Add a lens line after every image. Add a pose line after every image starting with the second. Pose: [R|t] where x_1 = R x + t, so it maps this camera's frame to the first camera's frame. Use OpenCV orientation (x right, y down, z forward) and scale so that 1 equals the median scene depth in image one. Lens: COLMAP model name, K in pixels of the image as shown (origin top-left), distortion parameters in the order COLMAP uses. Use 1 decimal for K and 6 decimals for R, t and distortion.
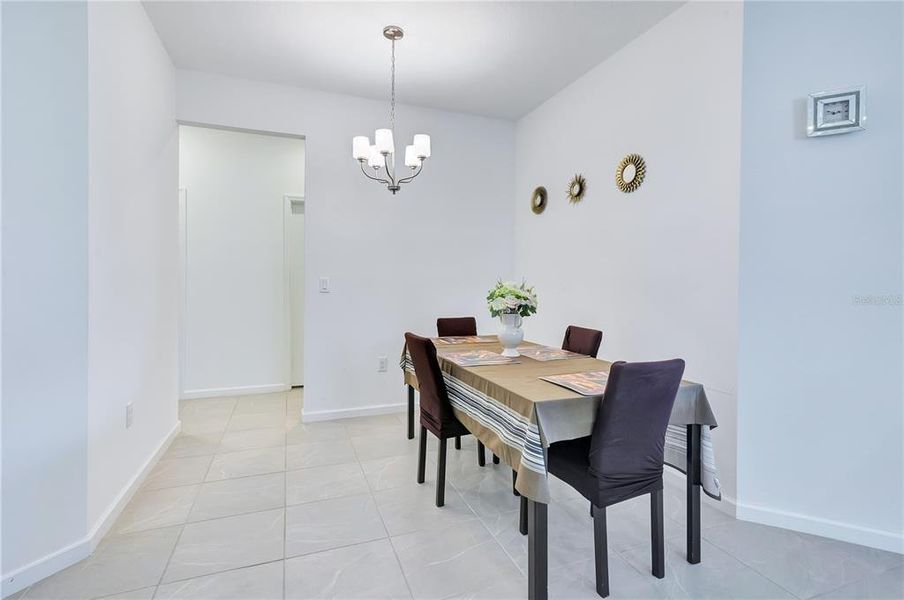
lens RADIAL K [[327.6, 0, 450.9], [0, 327.6, 291.1], [0, 0, 1]] dist [0.009569, 0.000033]
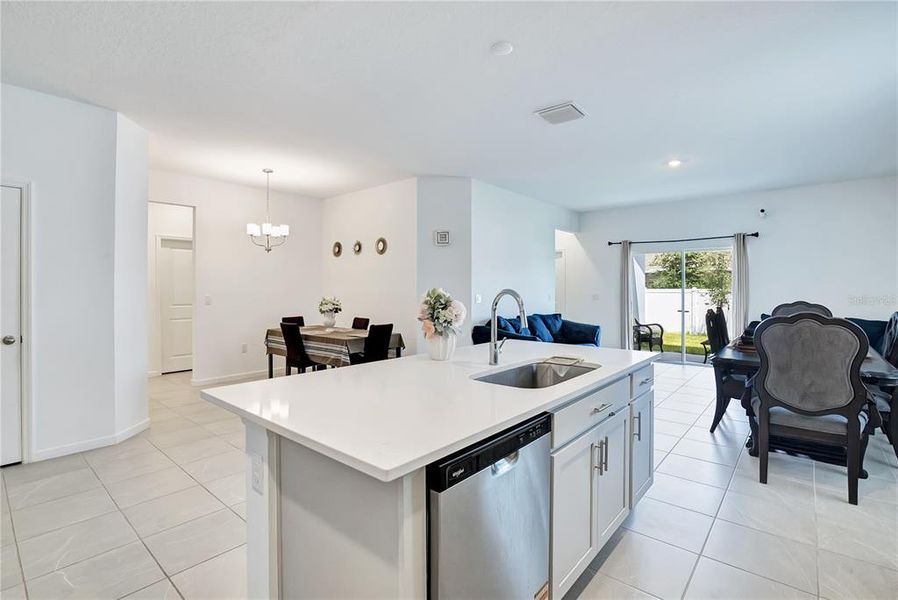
lens RADIAL K [[417.8, 0, 446.9], [0, 417.8, 292.6], [0, 0, 1]] dist [-0.003875, 0.002103]
pose [[0.833961, -0.008940, 0.551751, -0.704495], [0.009125, 0.999955, 0.002410, -0.060948], [-0.551748, 0.003025, 0.834005, -1.761942]]
